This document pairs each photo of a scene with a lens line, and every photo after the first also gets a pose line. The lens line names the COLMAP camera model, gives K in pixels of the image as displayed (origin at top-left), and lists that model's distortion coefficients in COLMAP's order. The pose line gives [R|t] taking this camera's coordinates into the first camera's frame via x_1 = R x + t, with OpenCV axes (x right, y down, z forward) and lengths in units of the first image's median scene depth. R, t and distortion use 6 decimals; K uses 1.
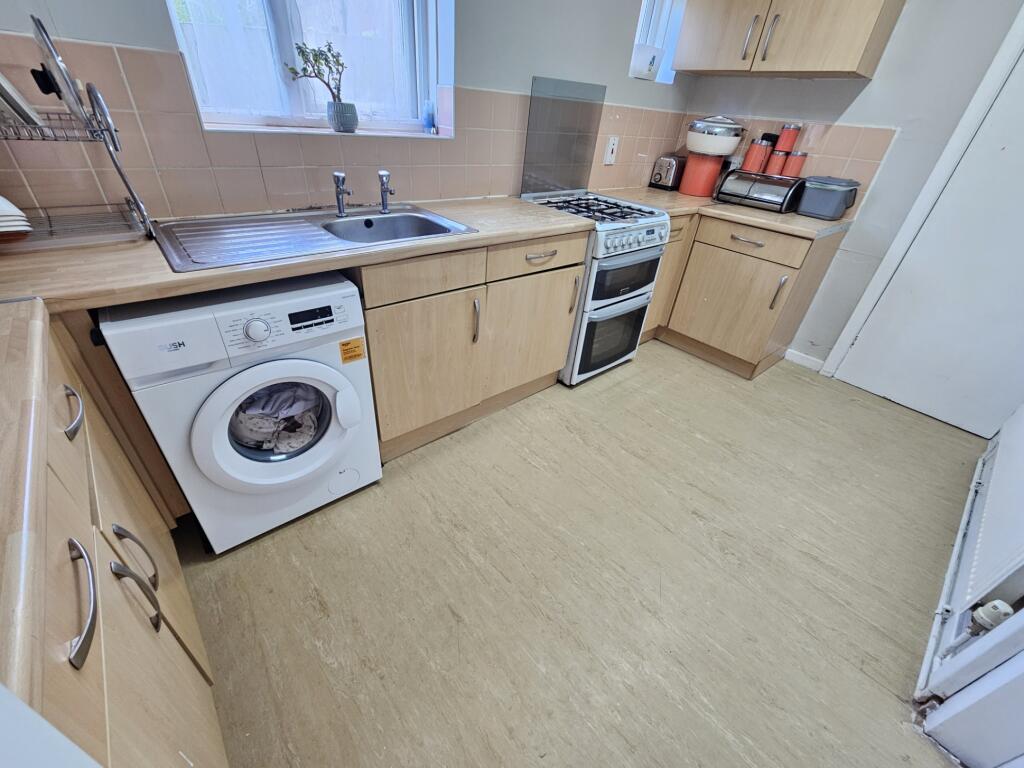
lens RADIAL K [[418.5, 0, 509.1], [0, 418.5, 390.5], [0, 0, 1]] dist [0.000177, -0.000769]
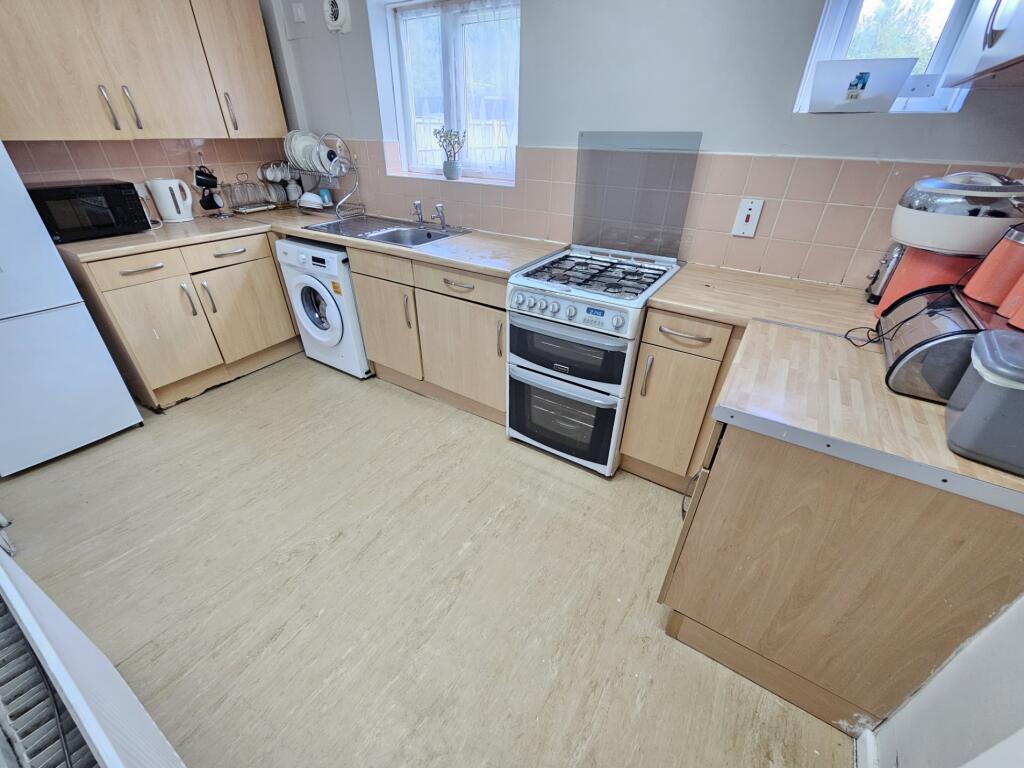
lens RADIAL K [[418.5, 0, 509.1], [0, 418.5, 390.5], [0, 0, 1]] dist [0.000177, -0.000769]
pose [[0.290130, 0.445914, -0.846750, 1.100524], [-0.528473, 0.812314, 0.246703, -0.400691], [0.797835, 0.375909, 0.471330, 0.616932]]
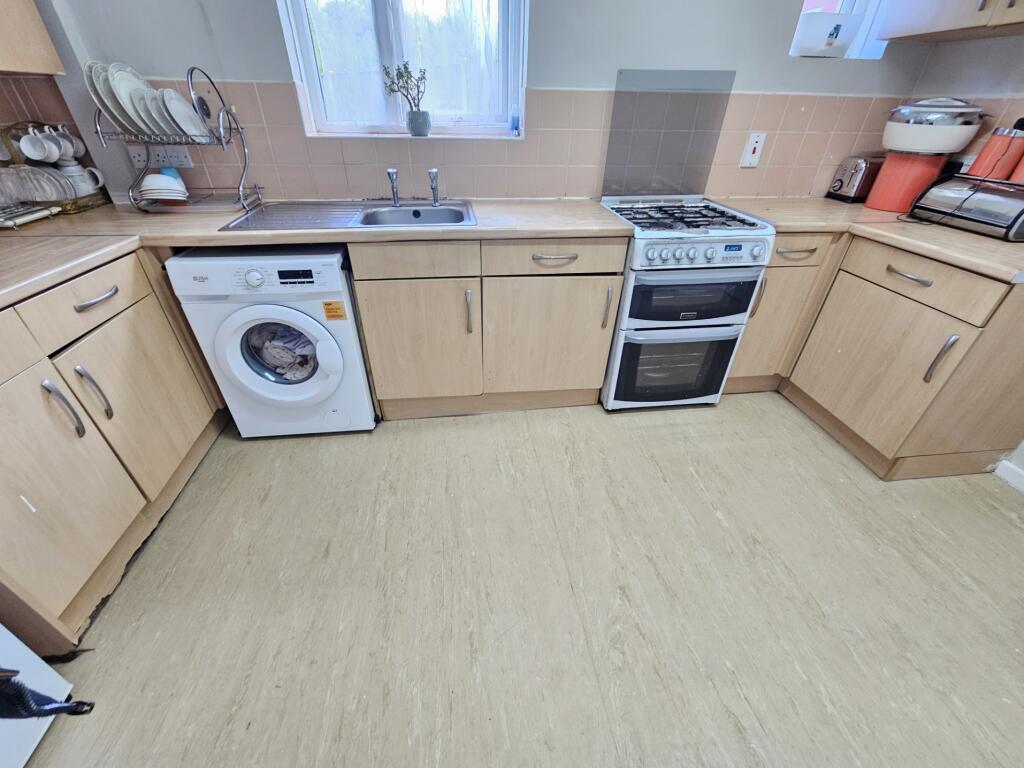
lens RADIAL K [[418.5, 0, 509.1], [0, 418.5, 390.5], [0, 0, 1]] dist [0.000177, -0.000769]
pose [[0.832936, 0.256159, -0.490510, 0.482767], [-0.268601, 0.962136, 0.046343, -0.044443], [0.483808, 0.093151, 0.870203, 0.139937]]
